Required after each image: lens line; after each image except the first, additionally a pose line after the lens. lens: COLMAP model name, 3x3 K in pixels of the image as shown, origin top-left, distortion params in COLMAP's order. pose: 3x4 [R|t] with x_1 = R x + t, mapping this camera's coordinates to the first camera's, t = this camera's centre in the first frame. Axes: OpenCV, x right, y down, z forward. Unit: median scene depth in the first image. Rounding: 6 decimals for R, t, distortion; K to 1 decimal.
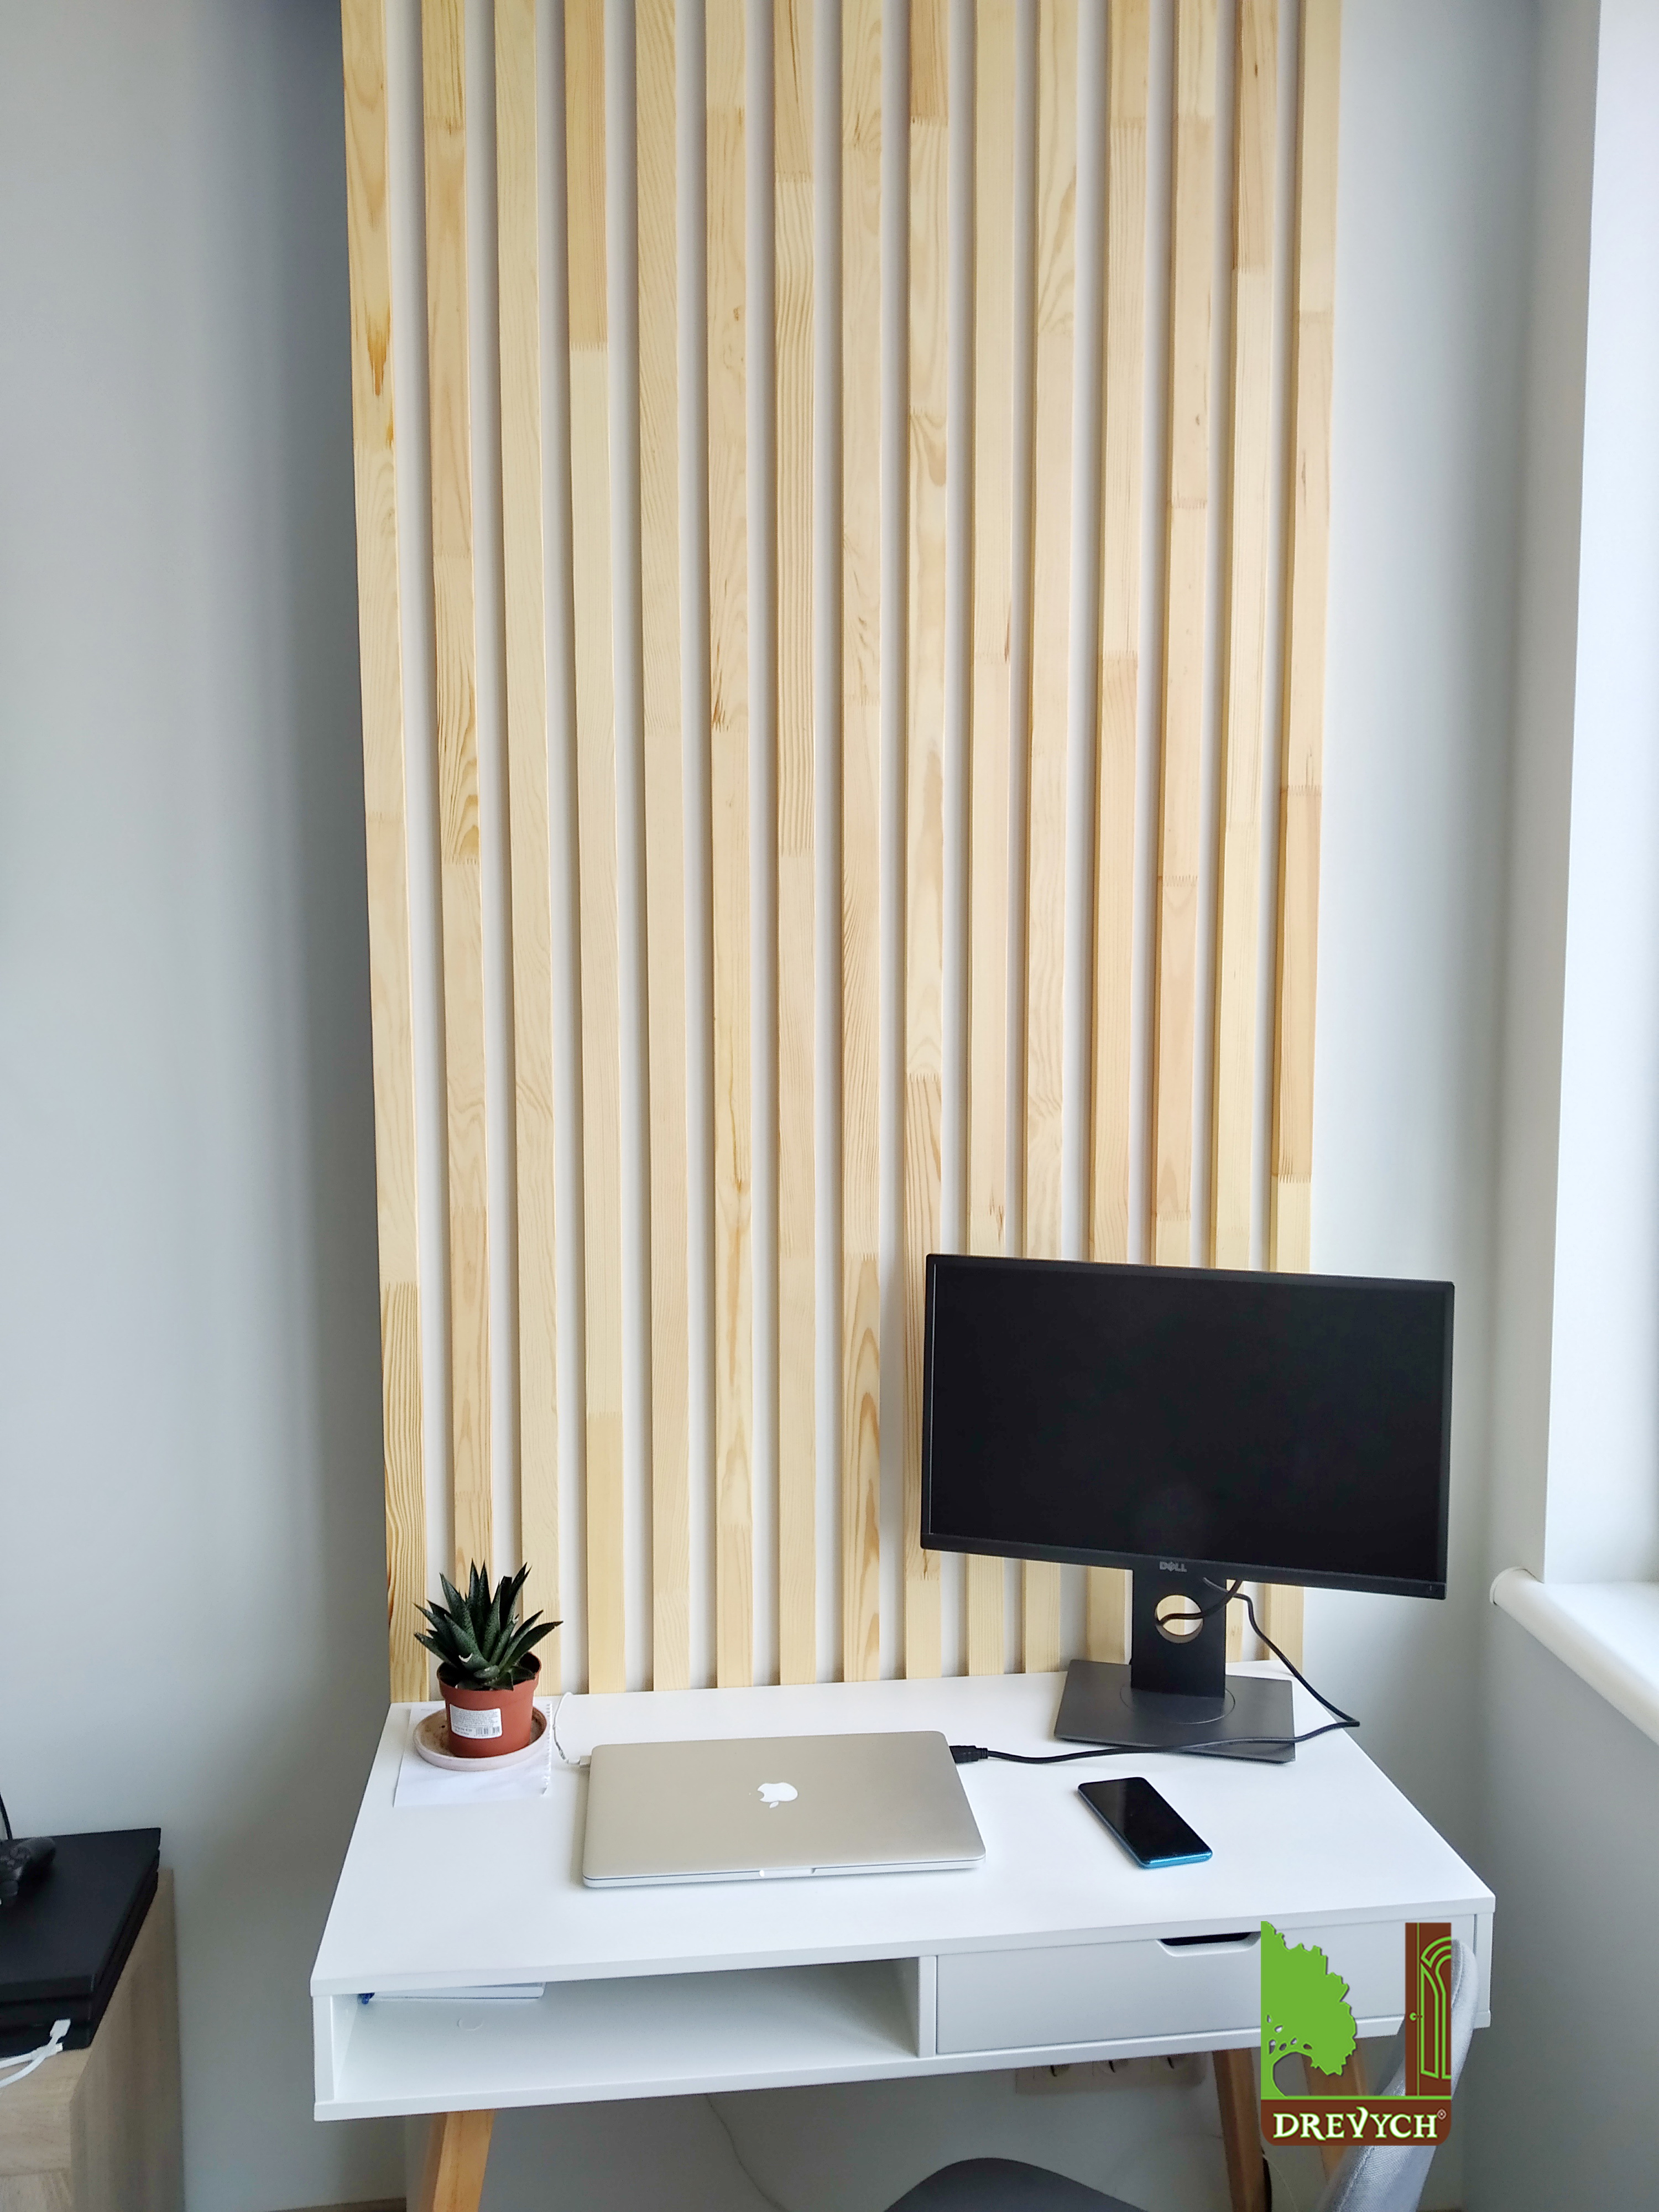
lens RADIAL K [[1613.6, 0, 829.5], [0, 1613.6, 1106.0], [0, 0, 1]] dist [0.041015, -0.075967]
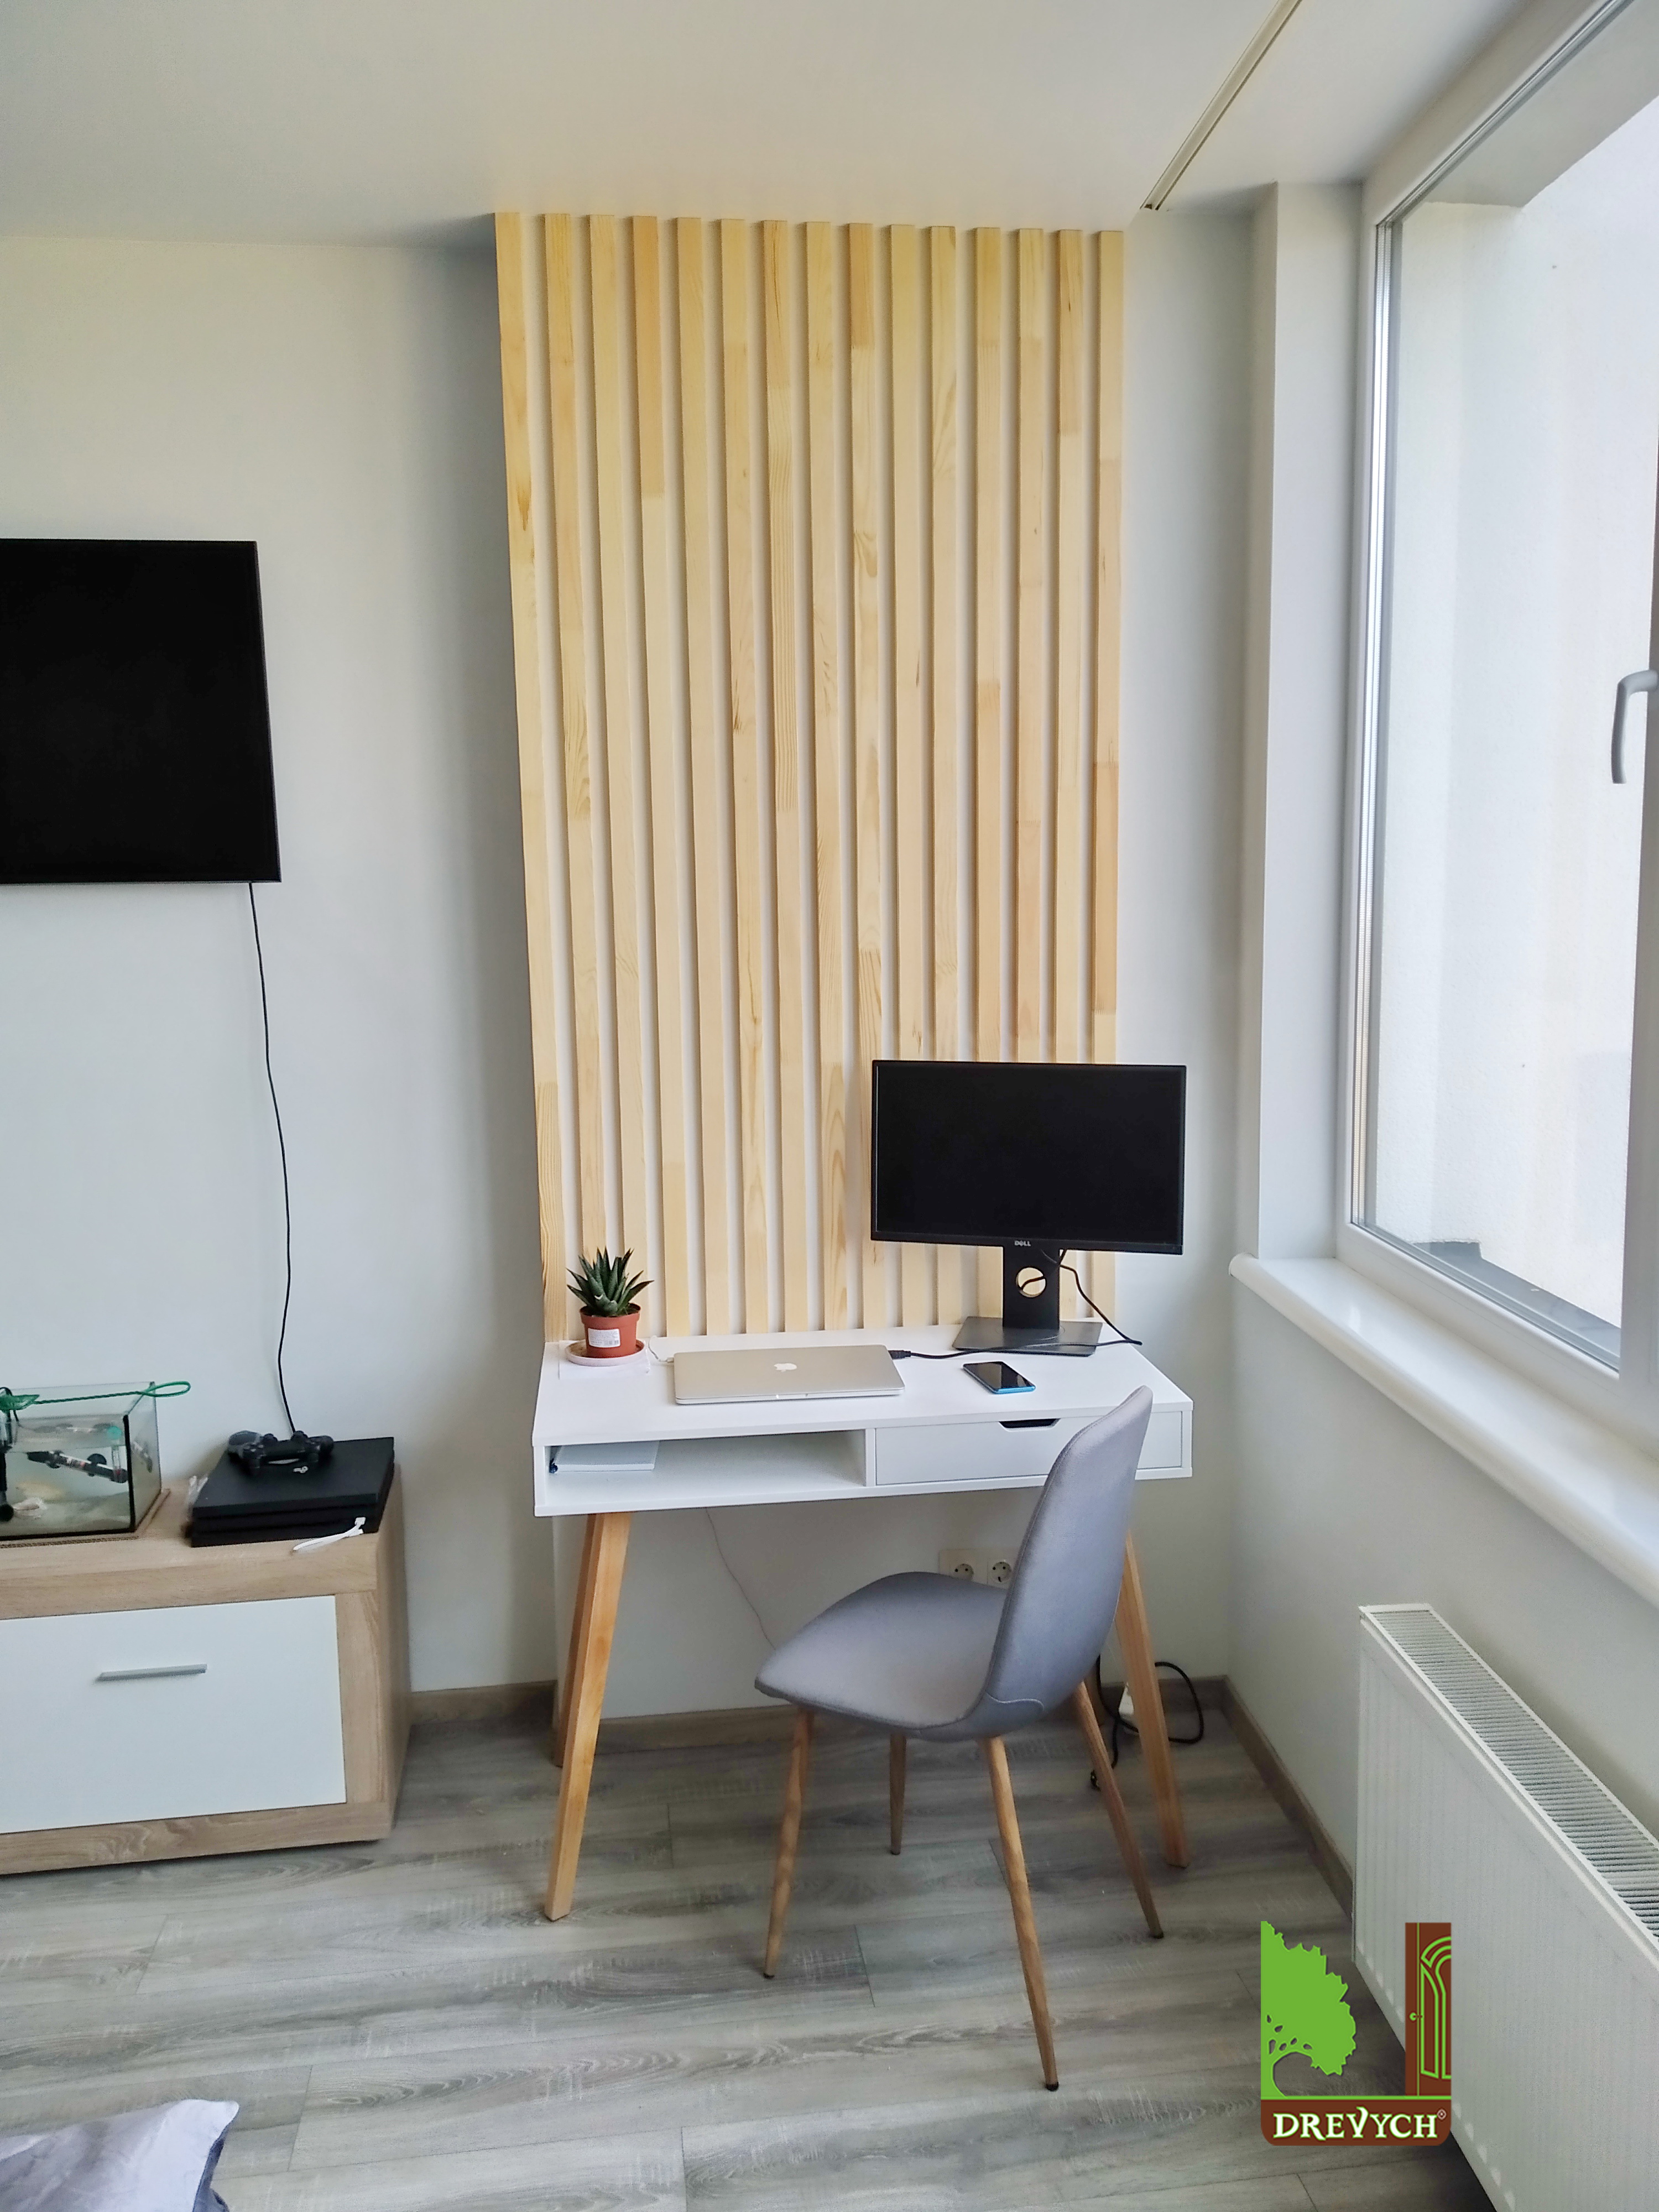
lens RADIAL K [[1613.6, 0, 829.5], [0, 1613.6, 1106.0], [0, 0, 1]] dist [0.041015, -0.075967]
pose [[0.999877, -0.015327, 0.003268, 0.011786], [0.015171, 0.998937, 0.043532, 0.068097], [-0.003931, -0.043477, 0.999047, -0.620153]]
